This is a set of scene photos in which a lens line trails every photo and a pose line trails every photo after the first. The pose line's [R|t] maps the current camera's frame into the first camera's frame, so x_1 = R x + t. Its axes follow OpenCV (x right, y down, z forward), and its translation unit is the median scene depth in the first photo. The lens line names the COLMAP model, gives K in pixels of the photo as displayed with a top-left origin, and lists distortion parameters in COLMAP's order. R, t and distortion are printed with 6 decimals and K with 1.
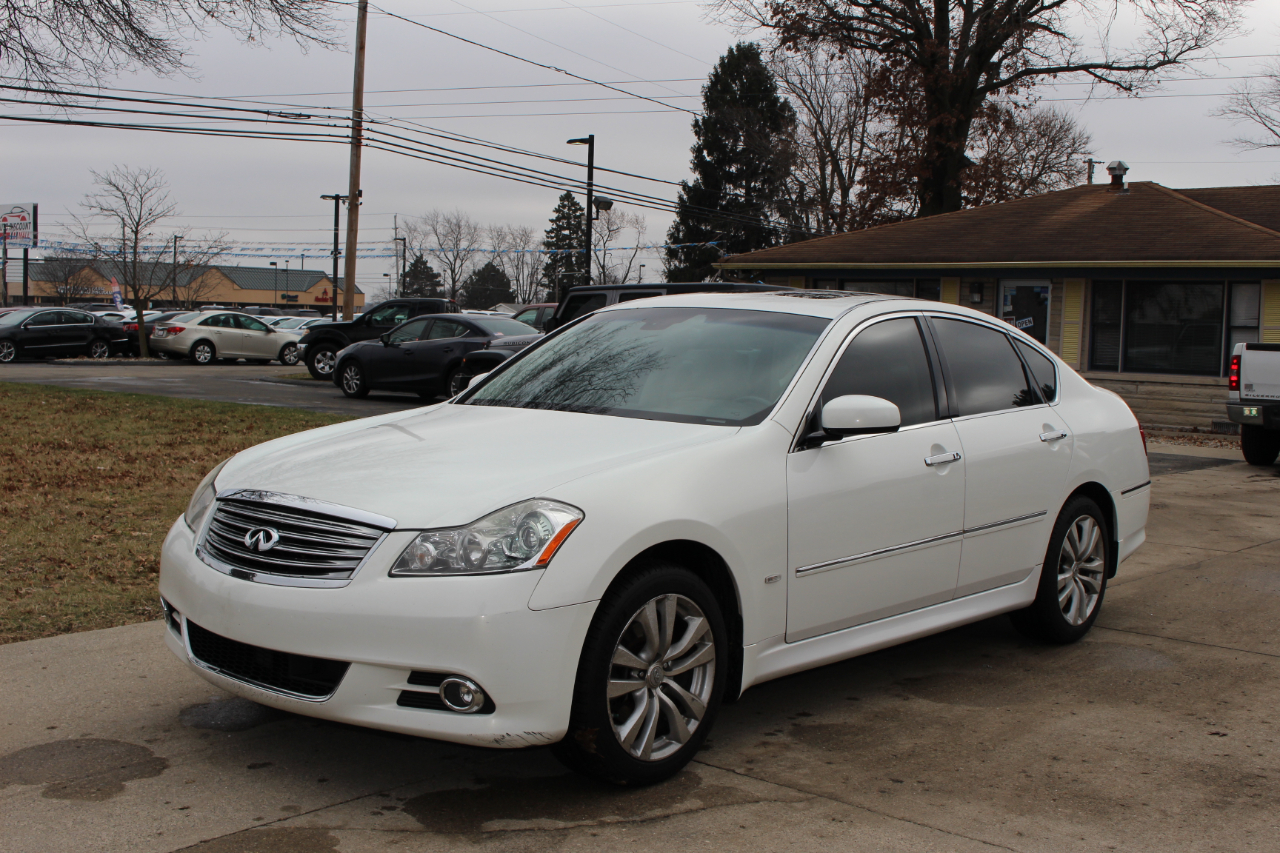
lens RADIAL K [[1474.3, 0, 640.0], [0, 1474.3, 426.5], [0, 0, 1]] dist [-0.107802, 0.120987]
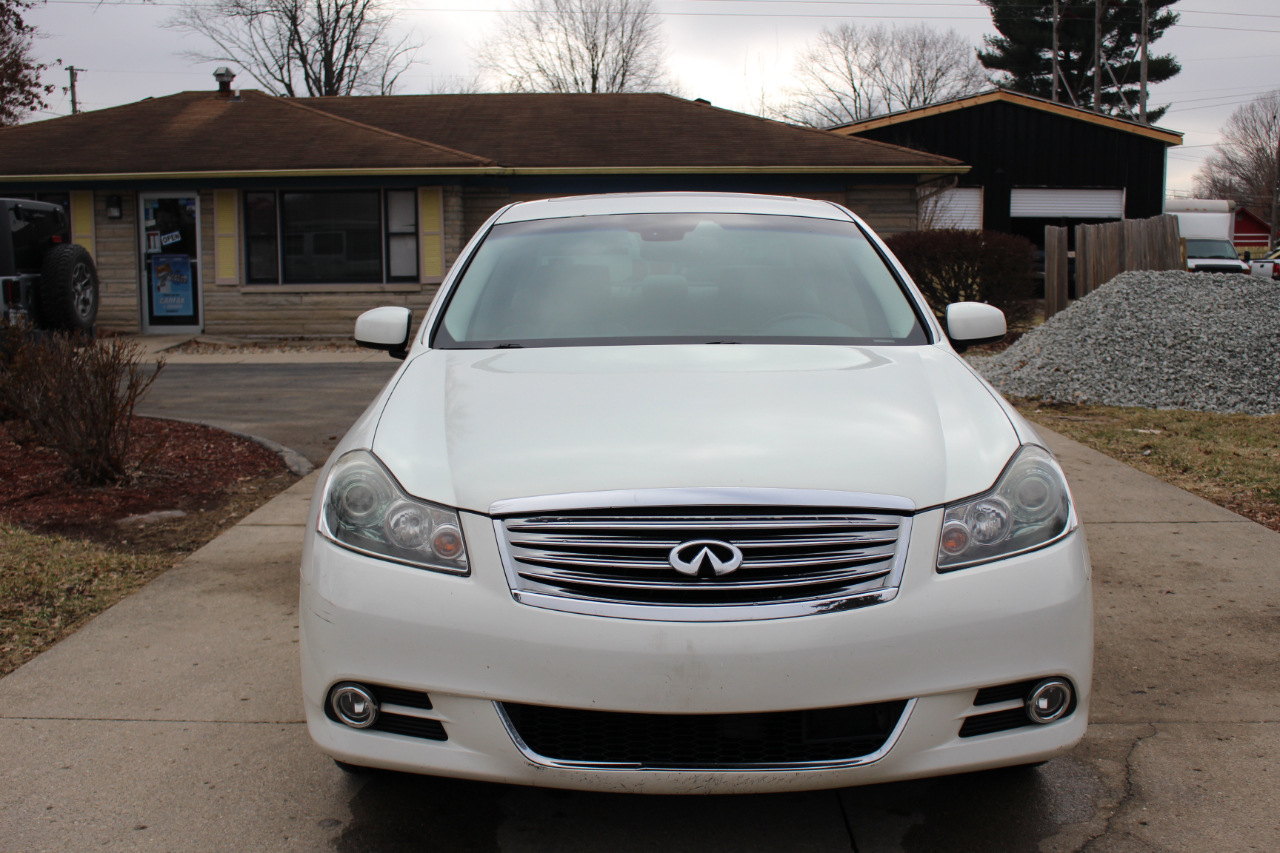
lens RADIAL K [[1474.3, 0, 640.0], [0, 1474.3, 426.5], [0, 0, 1]] dist [-0.107802, 0.120987]
pose [[0.745312, -0.110713, 0.657459, -0.149184], [0.072489, 0.993727, 0.085163, -0.008972], [-0.662764, -0.015815, 0.748662, 0.106299]]
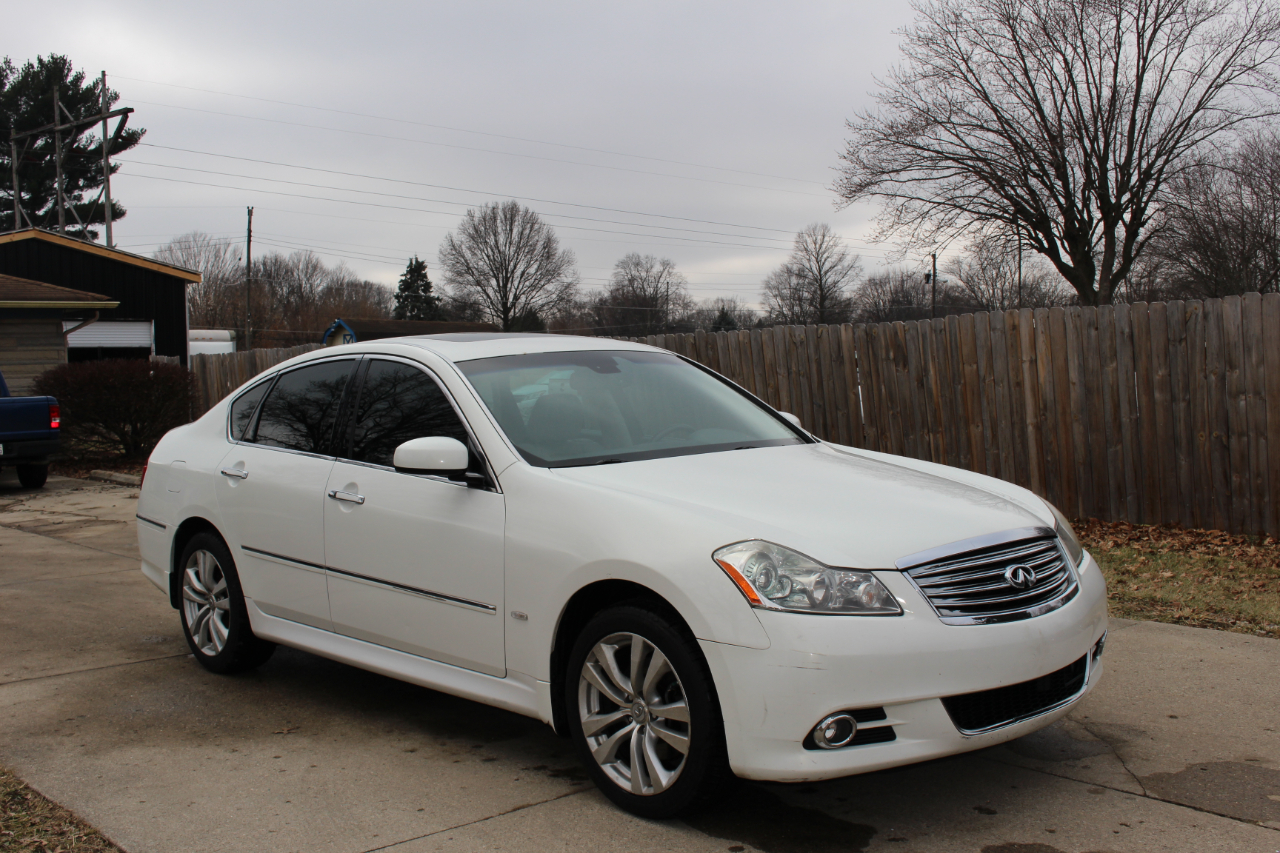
lens RADIAL K [[1347.6, 0, 640.0], [0, 1347.6, 426.5], [0, 0, 1]] dist [-0.080186, 0.009020]
pose [[0.080074, -0.078325, 0.993707, -0.251887], [0.094931, 0.992976, 0.070618, -0.025203], [-0.992258, 0.088679, 0.086947, 0.243909]]
